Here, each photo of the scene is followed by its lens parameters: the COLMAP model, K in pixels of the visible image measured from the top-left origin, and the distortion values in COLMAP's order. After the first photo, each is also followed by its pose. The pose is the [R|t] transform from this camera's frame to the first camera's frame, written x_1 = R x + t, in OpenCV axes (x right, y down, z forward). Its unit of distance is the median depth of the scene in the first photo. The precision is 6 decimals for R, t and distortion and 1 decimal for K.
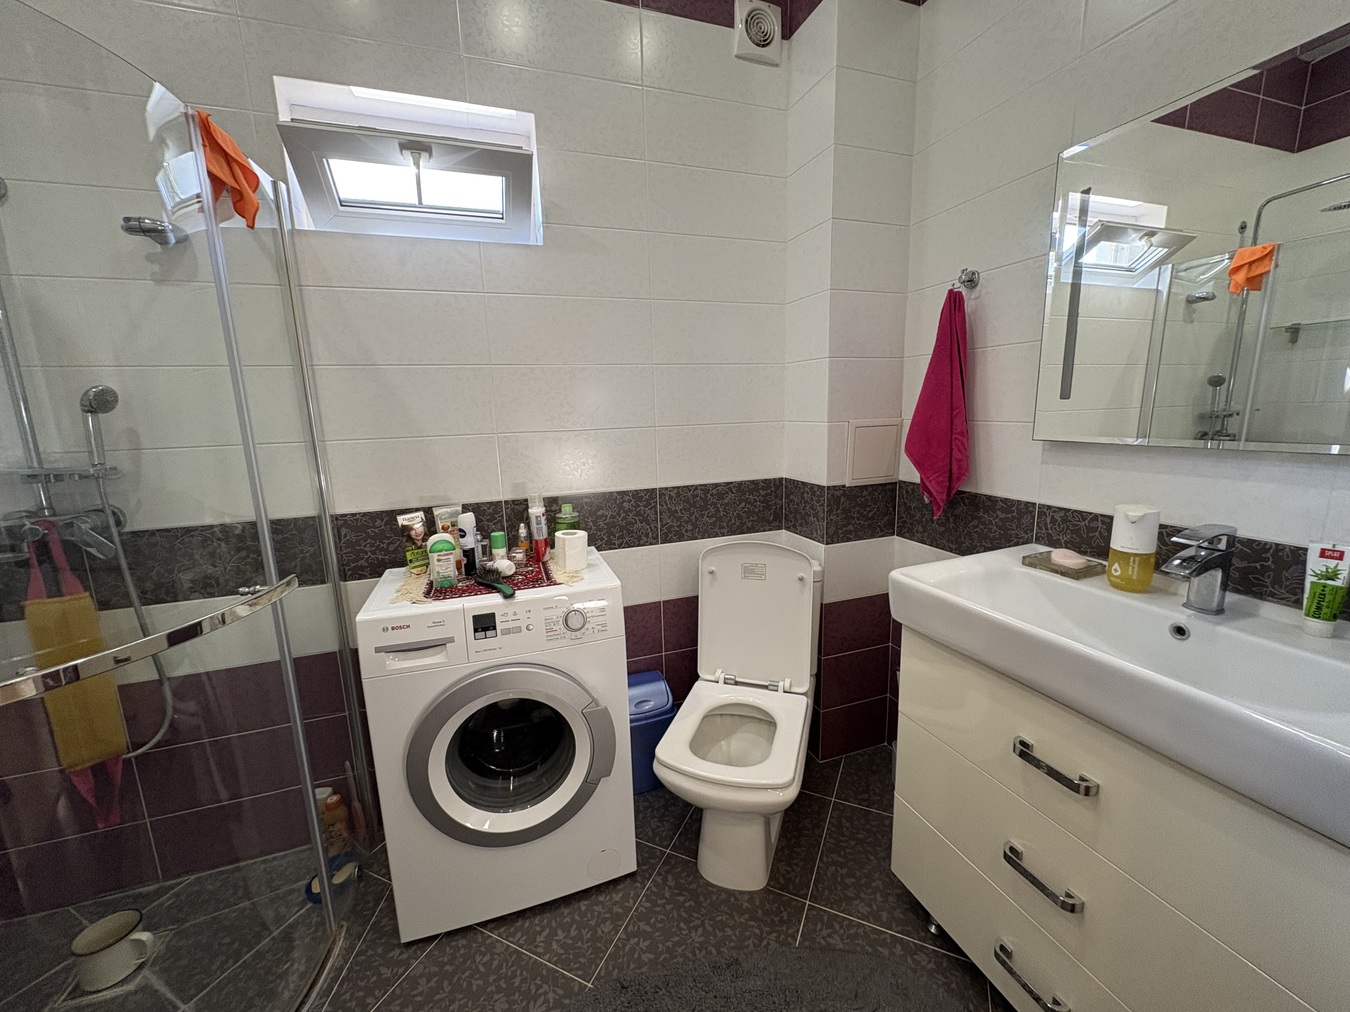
lens RADIAL K [[537.7, 0, 675.0], [0, 537.7, 506.0], [0, 0, 1]] dist [0.000149, 0.000053]
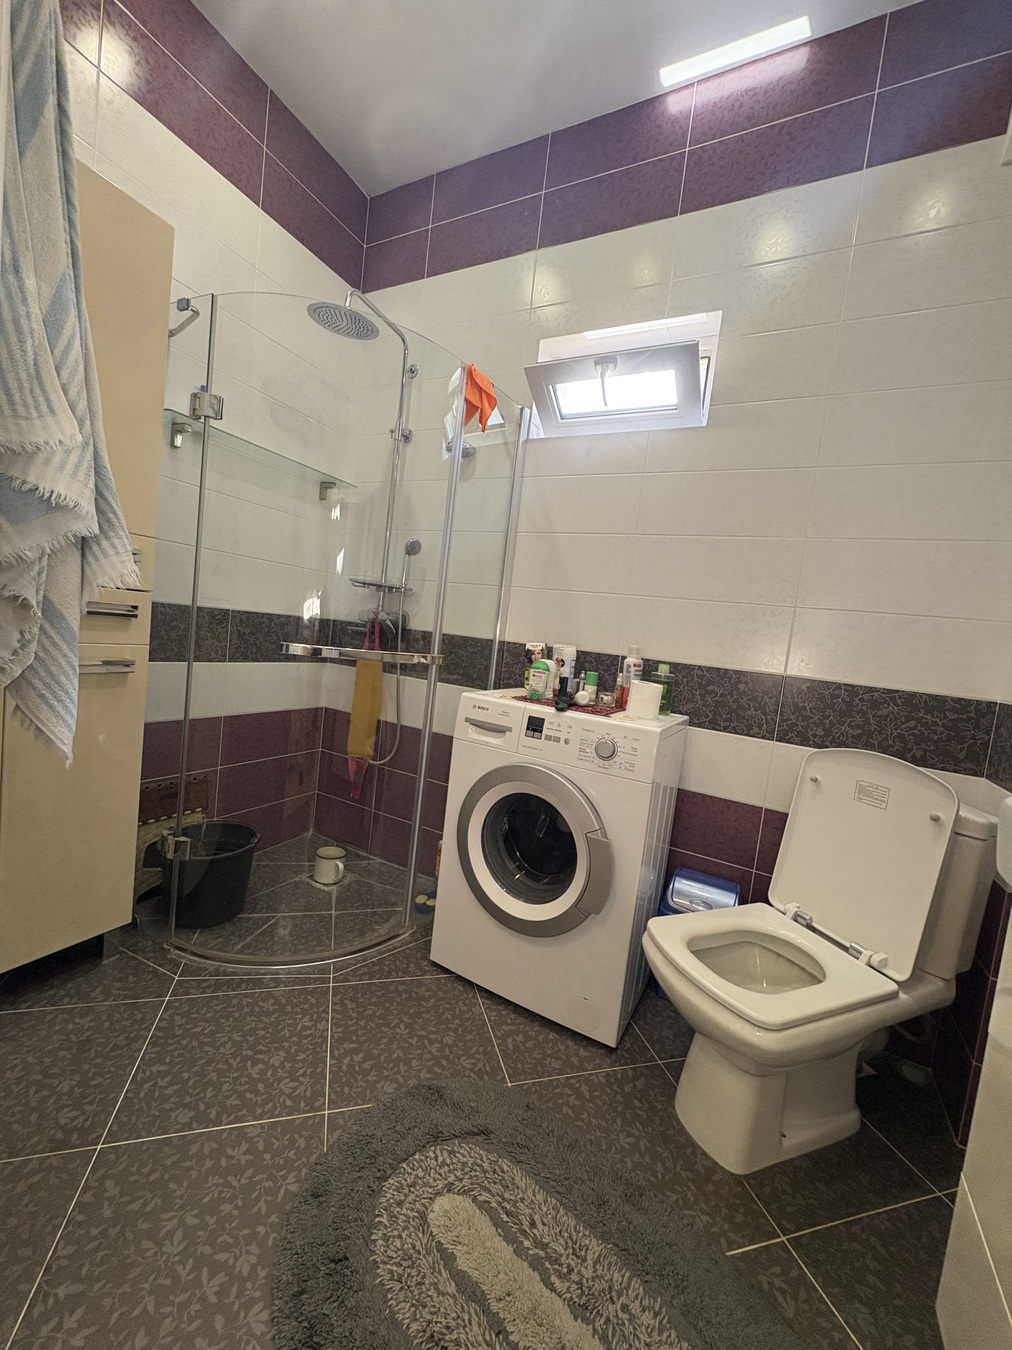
lens RADIAL K [[537.7, 0, 507.6], [0, 537.7, 676.7], [0, 0, 1]] dist [0.000149, 0.000053]
pose [[0.664856, 0.167187, -0.728021, 0.406356], [-0.267581, 0.963257, -0.023156, 0.144415], [0.697400, 0.210200, 0.685163, 0.112589]]
